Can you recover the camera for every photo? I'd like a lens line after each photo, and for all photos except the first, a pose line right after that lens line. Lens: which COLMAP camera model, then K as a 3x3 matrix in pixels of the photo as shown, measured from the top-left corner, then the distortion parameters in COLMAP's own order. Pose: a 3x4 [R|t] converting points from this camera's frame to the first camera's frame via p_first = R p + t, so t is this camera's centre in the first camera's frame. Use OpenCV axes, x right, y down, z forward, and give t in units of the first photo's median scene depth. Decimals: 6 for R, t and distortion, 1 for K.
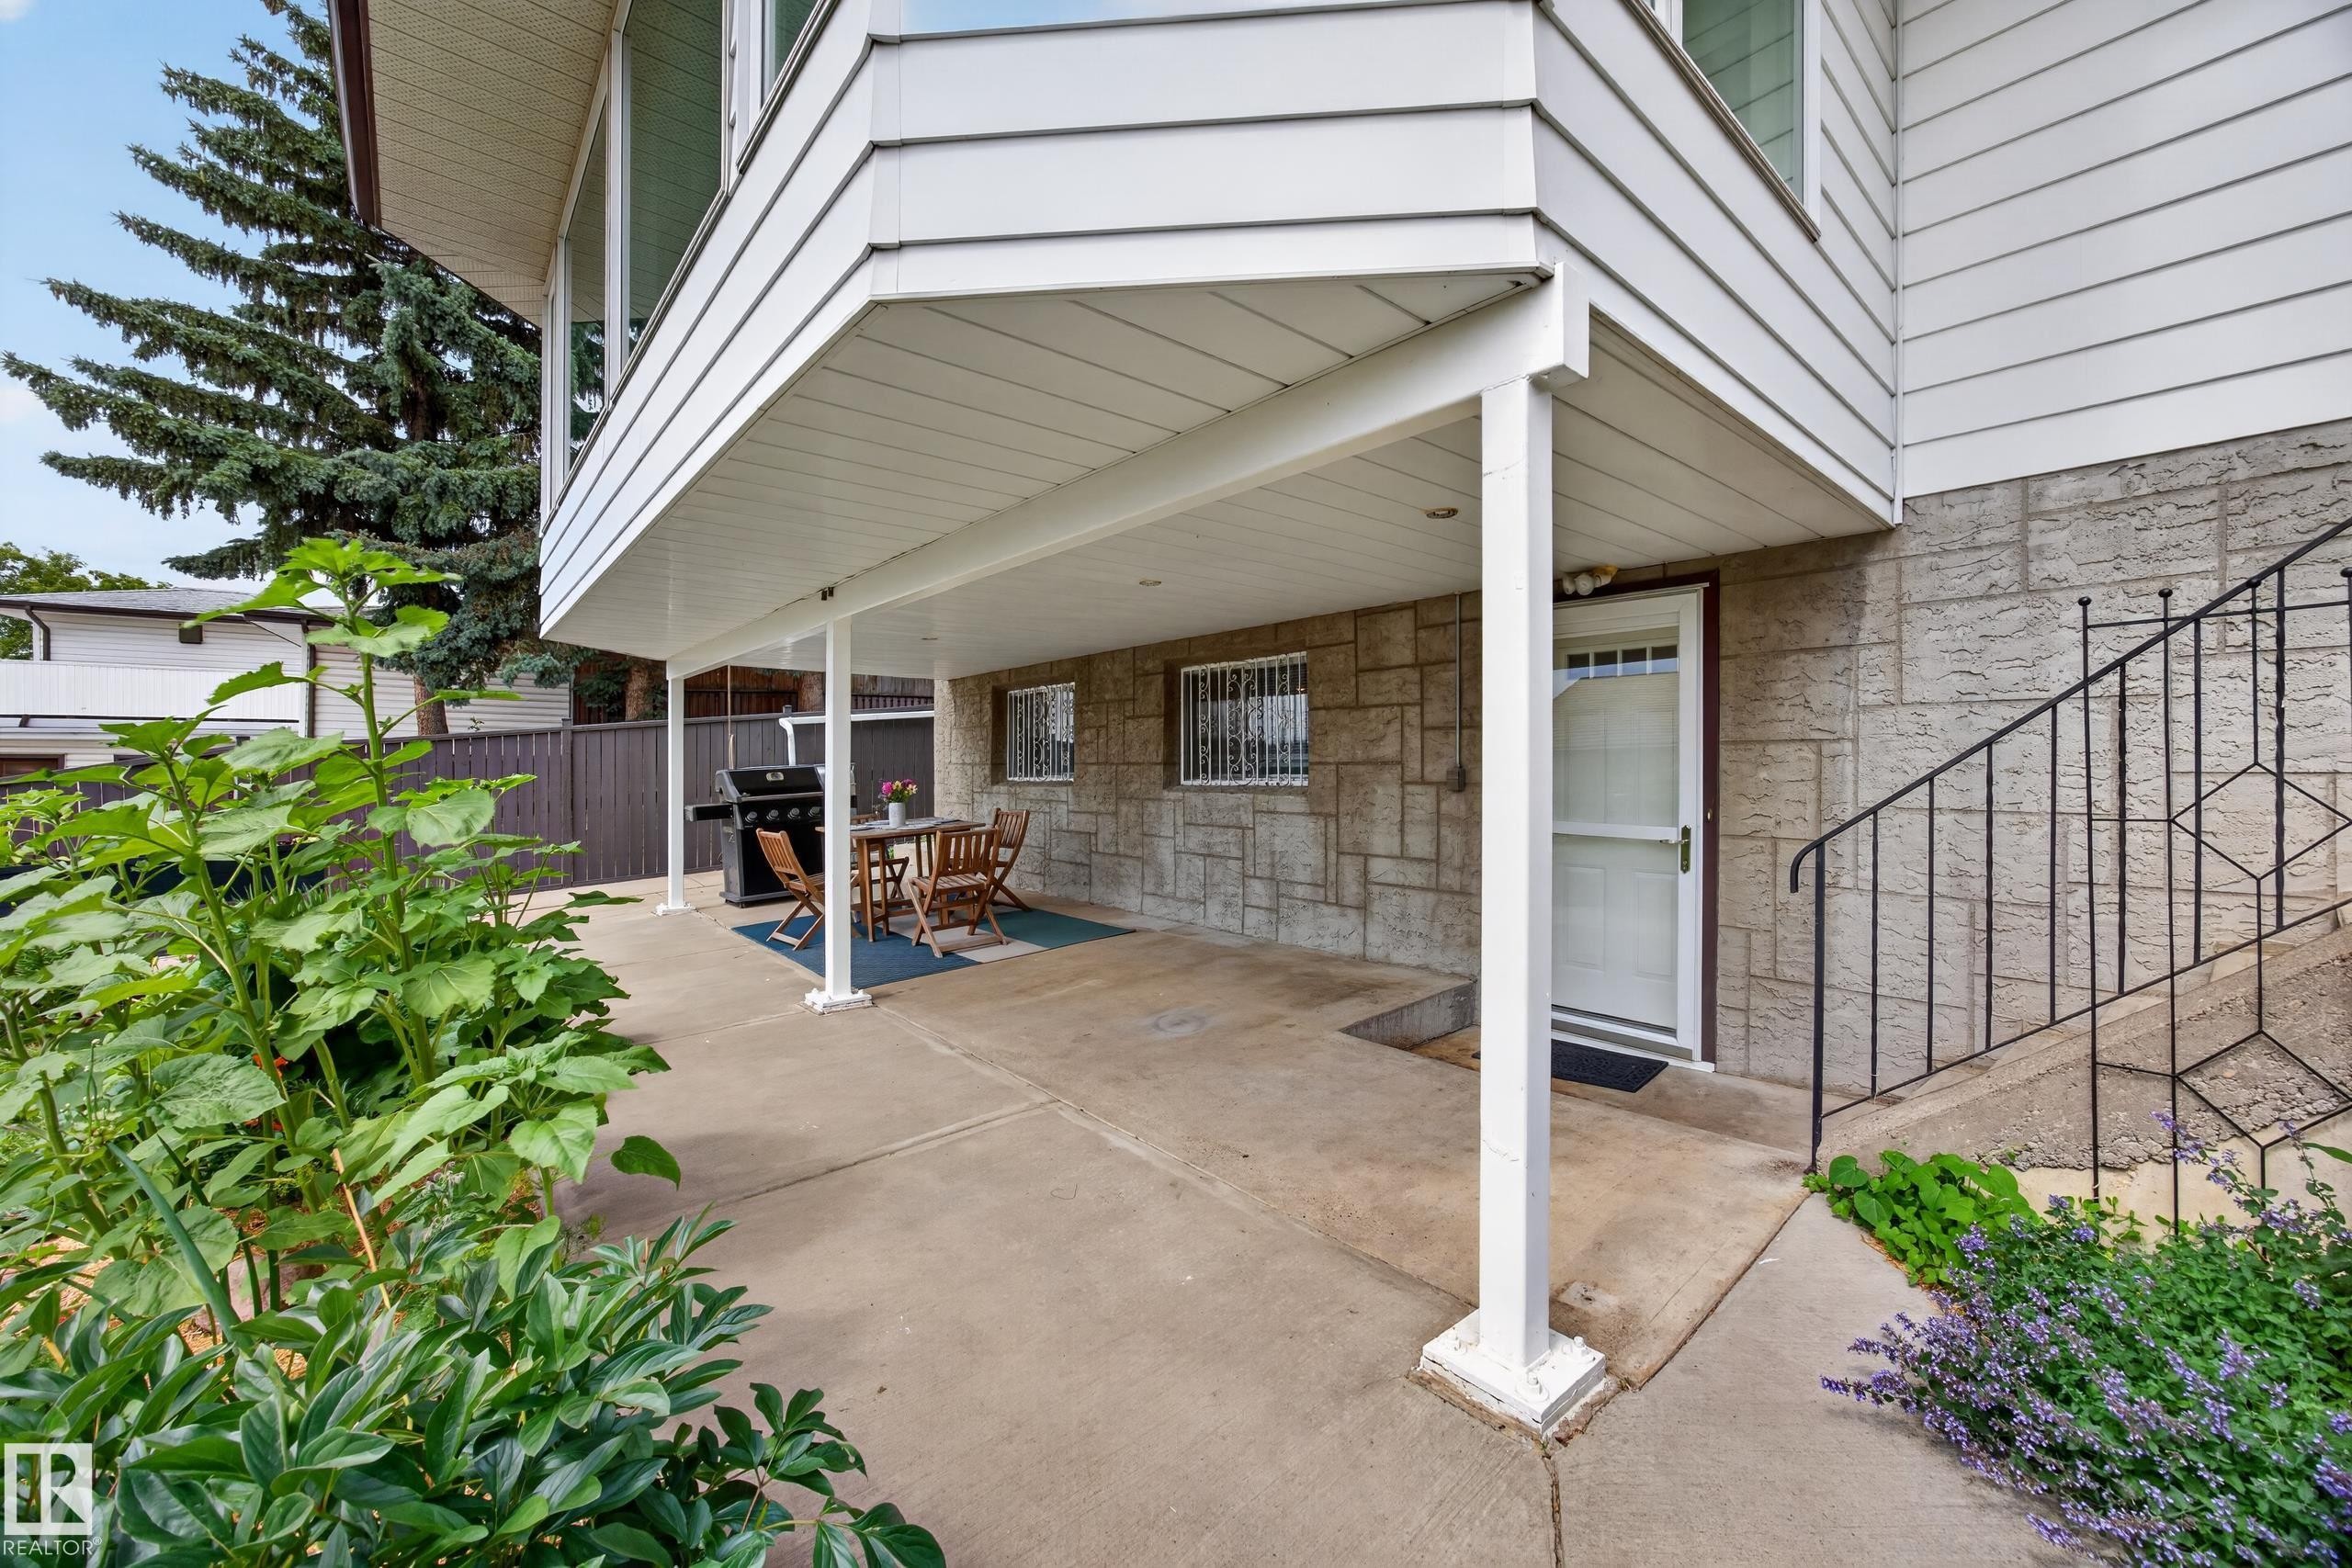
lens RADIAL K [[913.7, 0, 1173.0], [0, 913.7, 769.1], [0, 0, 1]] dist [-0.003765, -0.000047]
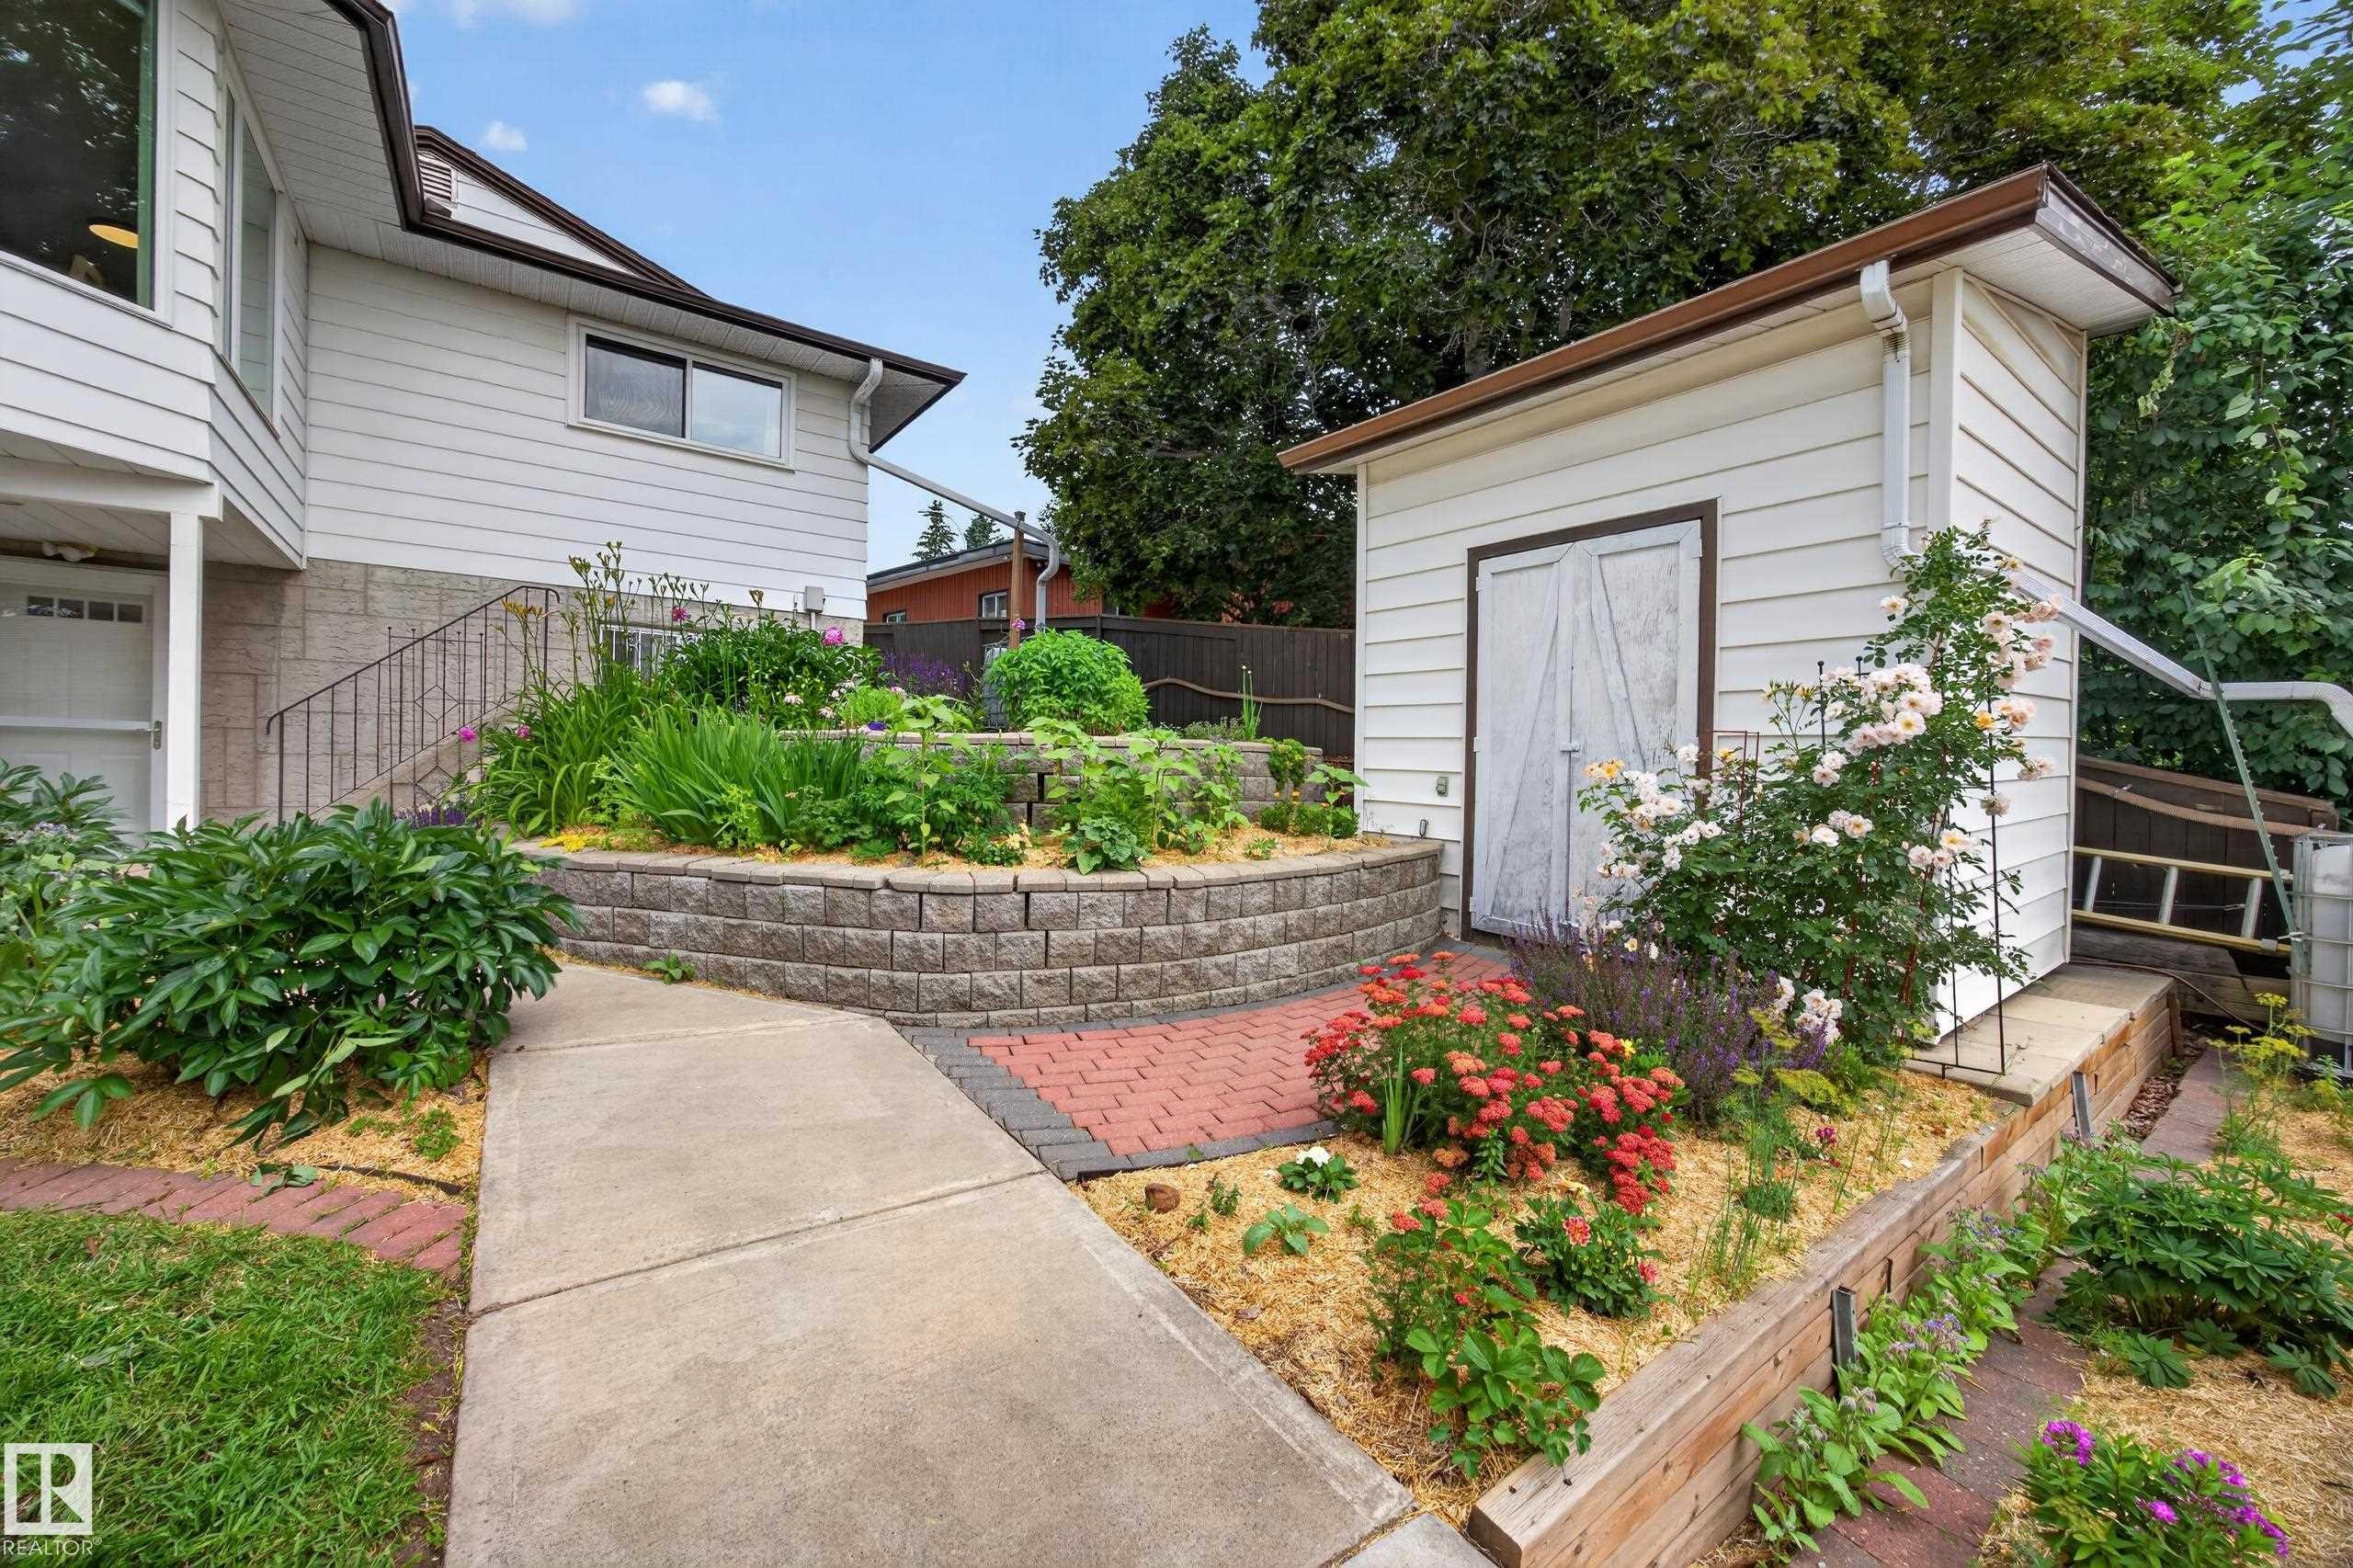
lens RADIAL K [[914.1, 0, 1170.3], [0, 914.1, 772.6], [0, 0, 1]] dist [-0.003765, -0.000047]
pose [[0.080076, -0.004185, 0.996780, -1.240635], [-0.014478, 0.999881, 0.005361, 0.163178], [-0.996684, -0.014860, 0.080006, -1.255512]]
